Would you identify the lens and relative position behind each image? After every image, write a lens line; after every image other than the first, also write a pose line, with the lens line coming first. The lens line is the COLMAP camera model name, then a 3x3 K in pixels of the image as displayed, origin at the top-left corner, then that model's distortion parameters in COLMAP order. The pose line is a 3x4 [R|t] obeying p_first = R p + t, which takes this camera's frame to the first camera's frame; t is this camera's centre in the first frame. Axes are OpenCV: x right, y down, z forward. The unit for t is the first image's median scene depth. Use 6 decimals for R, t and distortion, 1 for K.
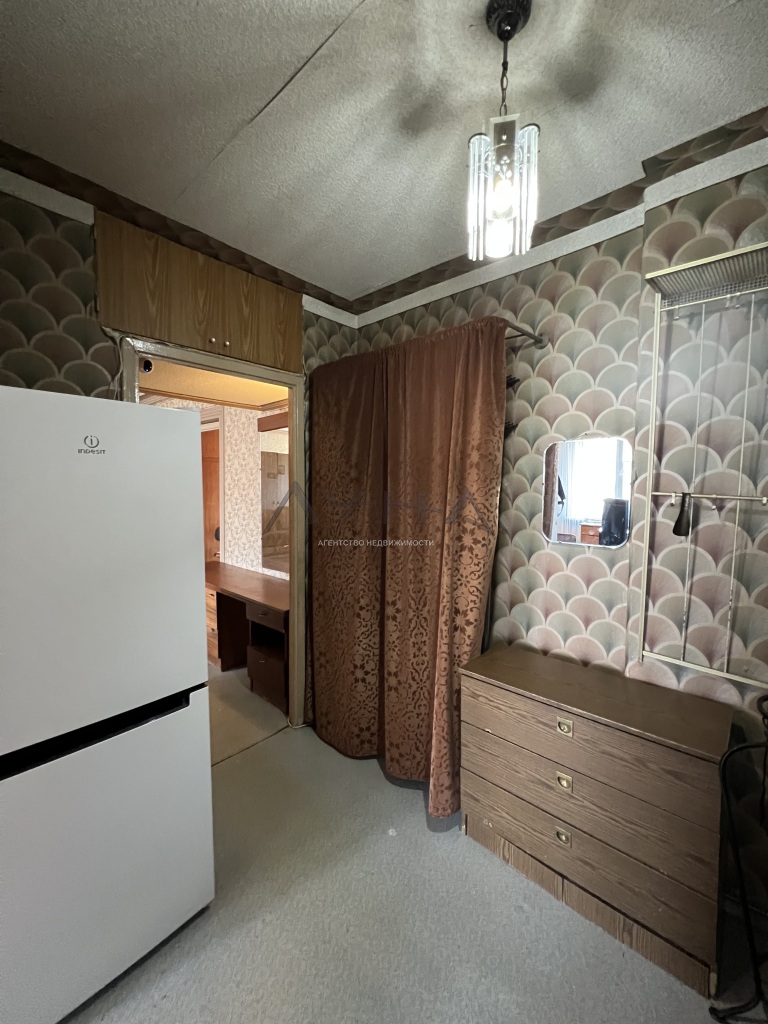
lens RADIAL K [[408.3, 0, 387.7], [0, 408.3, 511.2], [0, 0, 1]] dist [-0.003099, 0.000766]
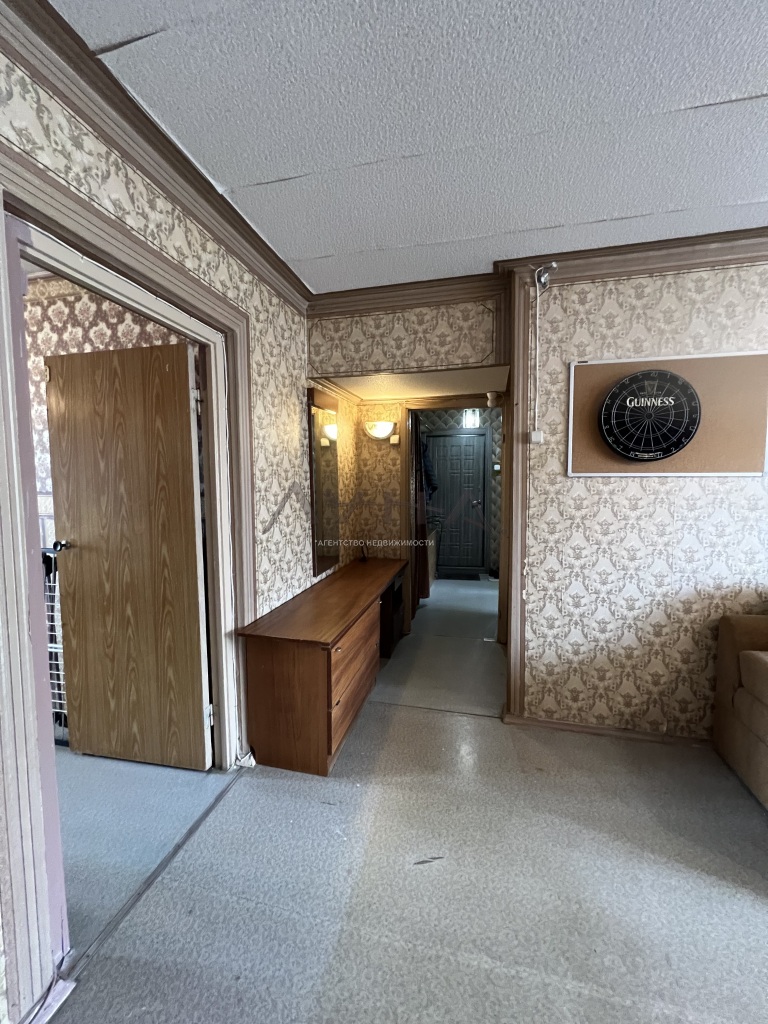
lens RADIAL K [[408.3, 0, 386.8], [0, 408.3, 509.5], [0, 0, 1]] dist [-0.003099, 0.000766]
pose [[-0.472021, -0.073258, 0.878538, -2.405425], [0.050659, 0.992641, 0.109991, -0.165276], [-0.880131, 0.096424, -0.464836, 2.783952]]
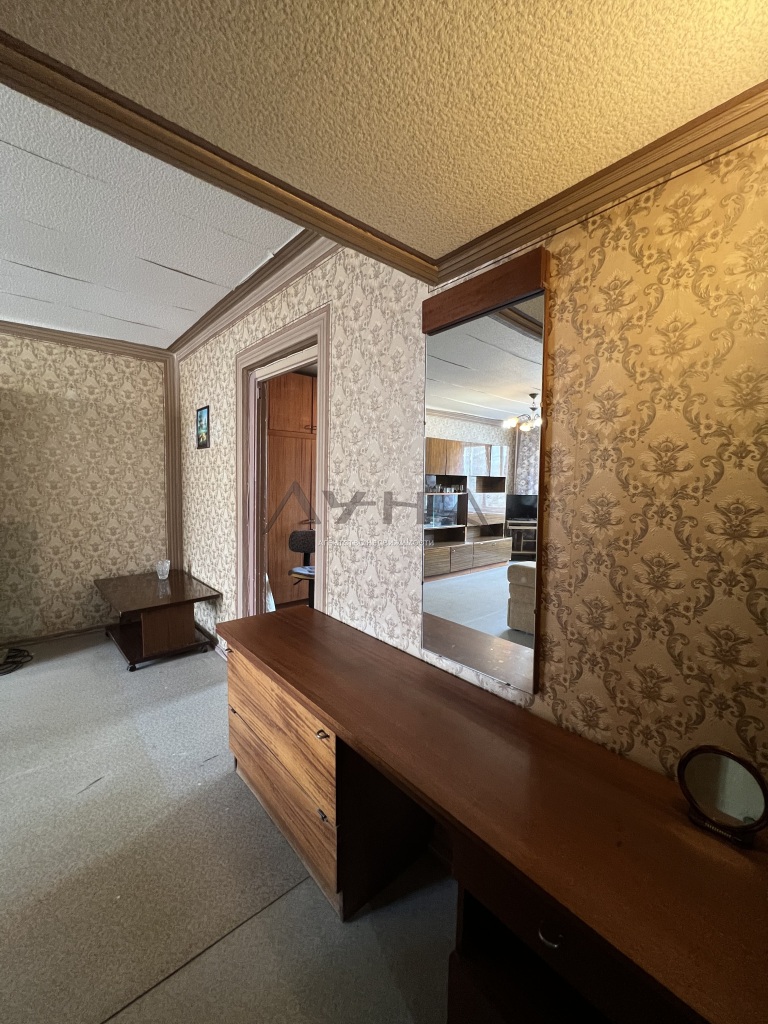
lens RADIAL K [[408.3, 0, 386.3], [0, 408.3, 507.2], [0, 0, 1]] dist [-0.003099, 0.000766]
pose [[0.992250, 0.012125, -0.123666, -0.656532], [-0.010798, 0.999877, 0.011390, -0.040630], [0.123789, -0.009967, 0.992259, 1.250478]]
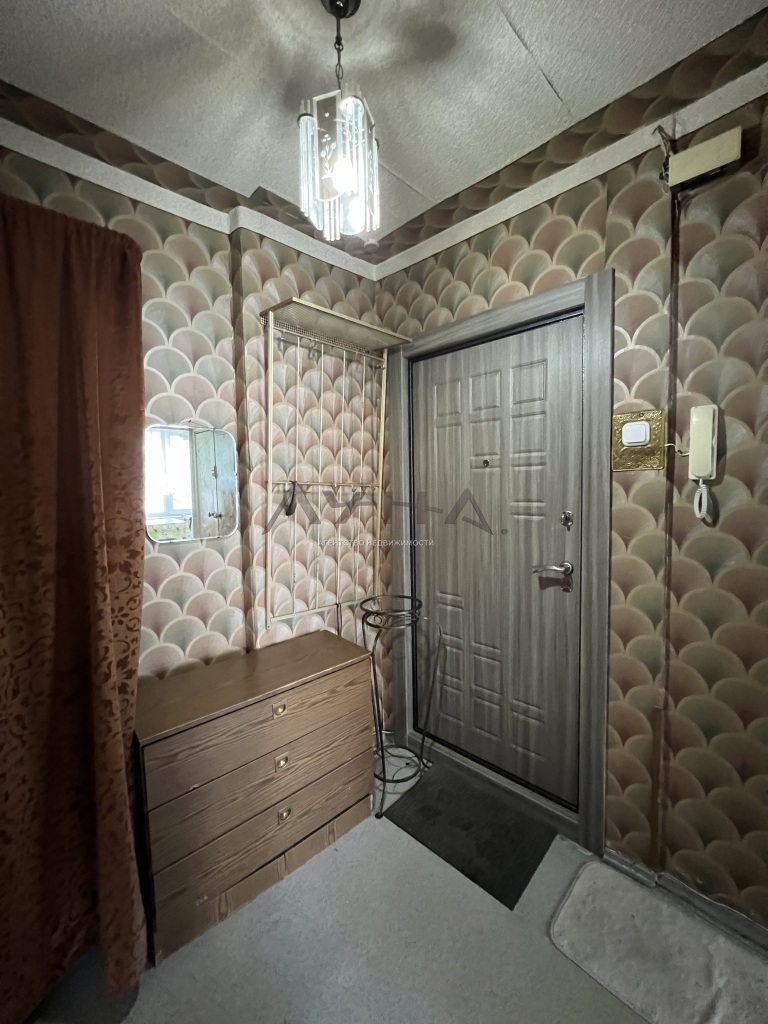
lens RADIAL K [[408.3, 0, 386.6], [0, 408.3, 509.6], [0, 0, 1]] dist [-0.003099, 0.000766]
pose [[0.097461, -0.072857, 0.992569, -0.466376], [0.073772, 0.995102, 0.065799, -0.016716], [-0.992501, 0.066811, 0.102358, 0.531181]]
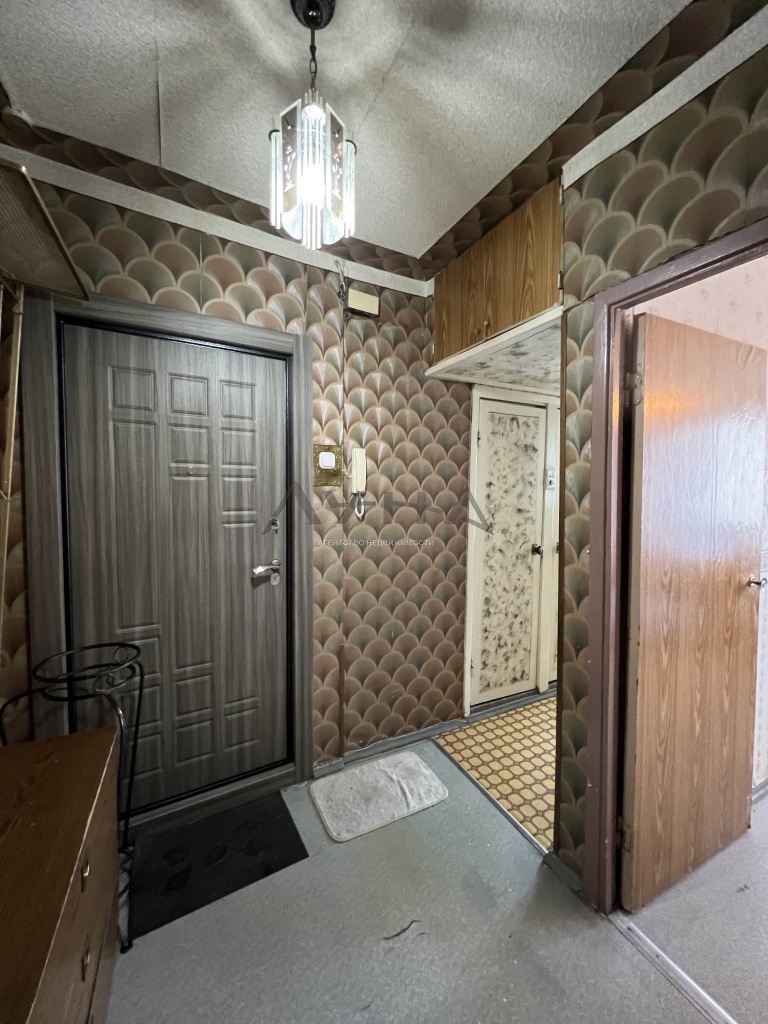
lens RADIAL K [[408.3, 0, 387.6], [0, 408.3, 508.2], [0, 0, 1]] dist [-0.003099, 0.000766]
pose [[-0.927710, -0.036594, 0.371503, -0.173475], [0.002214, 0.994627, 0.103501, -0.065468], [-0.373294, 0.096842, -0.922645, 1.195080]]
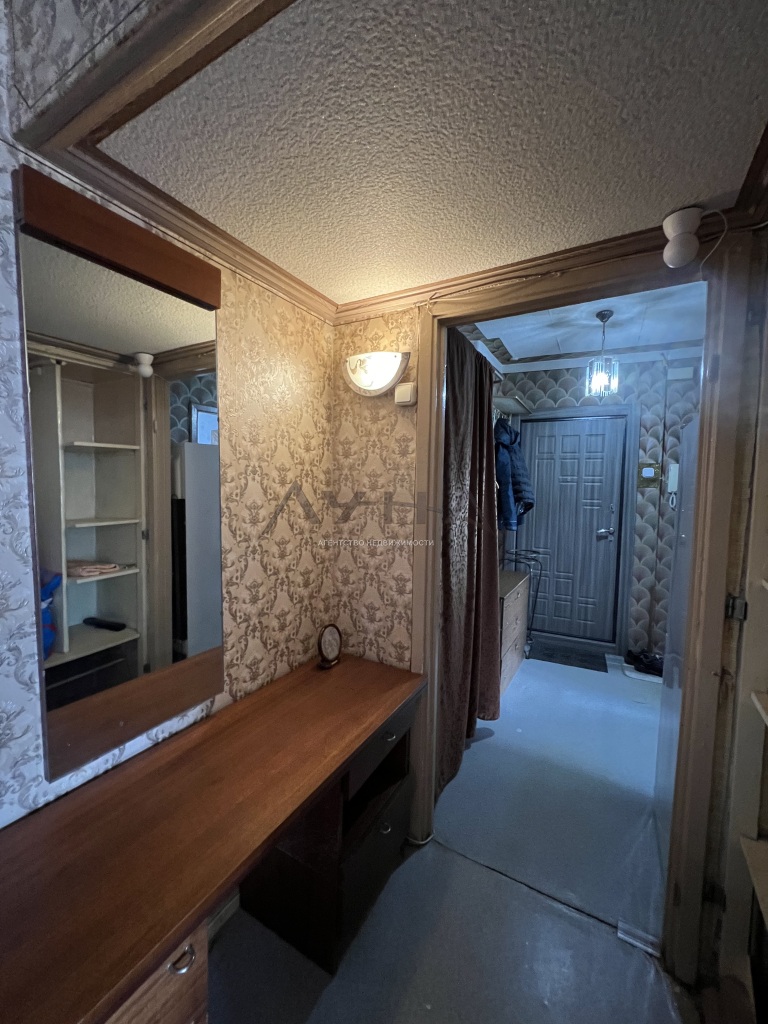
lens RADIAL K [[408.3, 0, 389.1], [0, 408.3, 507.8], [0, 0, 1]] dist [-0.003099, 0.000766]
pose [[-0.221466, -0.069384, 0.972697, -1.328517], [0.028392, 0.996584, 0.077552, -0.103841], [-0.974755, 0.044792, -0.218739, 1.890307]]
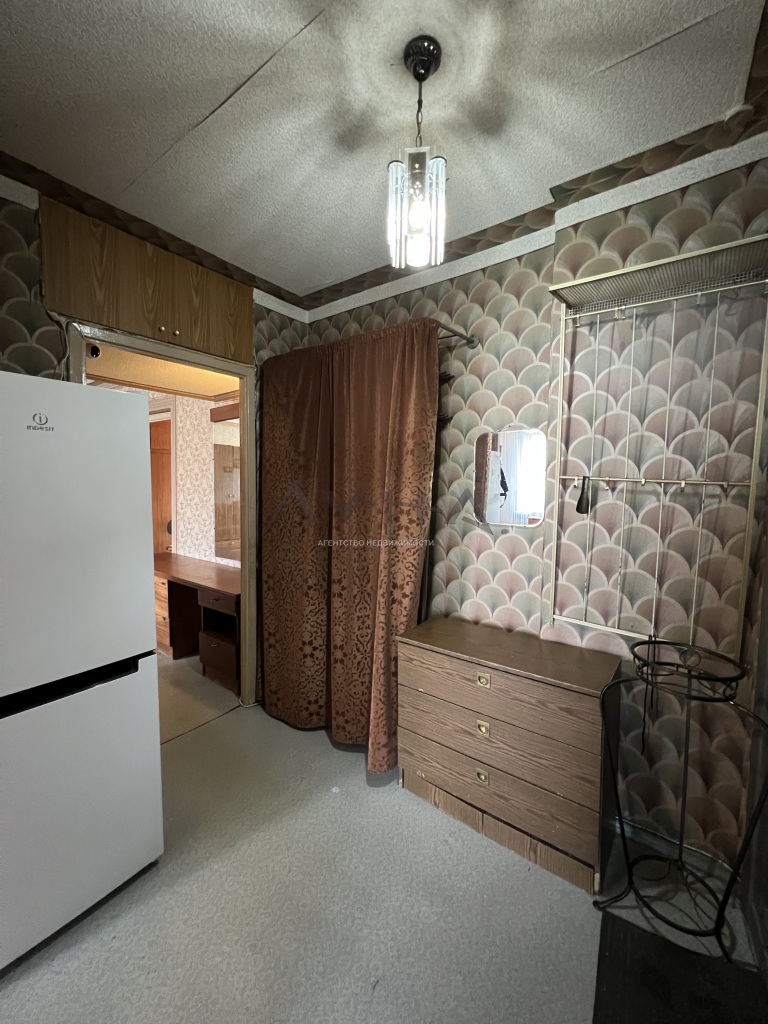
lens RADIAL K [[408.3, 0, 387.7], [0, 408.3, 510.7], [0, 0, 1]] dist [-0.003099, 0.000766]
pose [[0.995743, -0.000298, 0.092174, 0.054584], [-0.000112, 0.999990, 0.004448, 0.044121], [-0.092174, -0.004439, 0.995733, -0.099999]]
